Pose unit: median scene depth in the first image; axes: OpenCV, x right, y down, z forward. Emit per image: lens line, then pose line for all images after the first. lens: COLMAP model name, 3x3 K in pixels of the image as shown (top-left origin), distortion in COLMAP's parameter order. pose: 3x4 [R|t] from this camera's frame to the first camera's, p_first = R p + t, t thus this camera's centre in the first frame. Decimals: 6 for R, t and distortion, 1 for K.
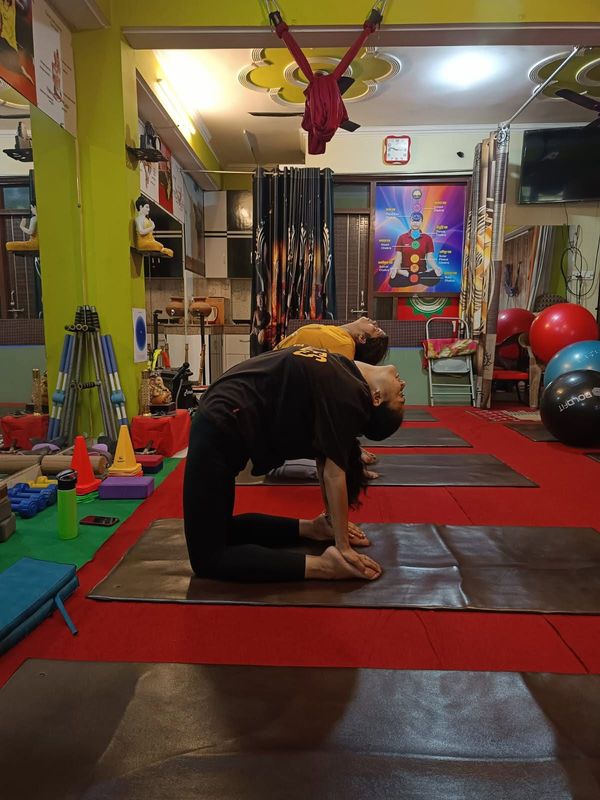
lens RADIAL K [[520.3, 0, 300.0], [0, 520.3, 400.0], [0, 0, 1]] dist [0.025560, -0.026056]
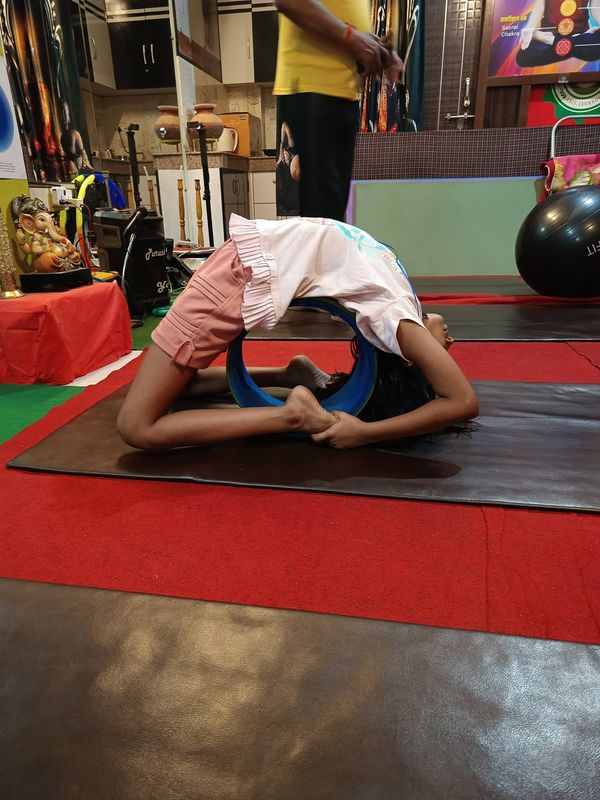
lens RADIAL K [[537.6, 0, 295.3], [0, 537.6, 413.7], [0, 0, 1]] dist [0.000870, -0.004501]
pose [[0.990449, 0.022538, -0.136027, 0.016885], [0.011322, 0.969925, 0.243140, 0.010080], [0.137416, -0.242358, 0.960406, 0.297842]]
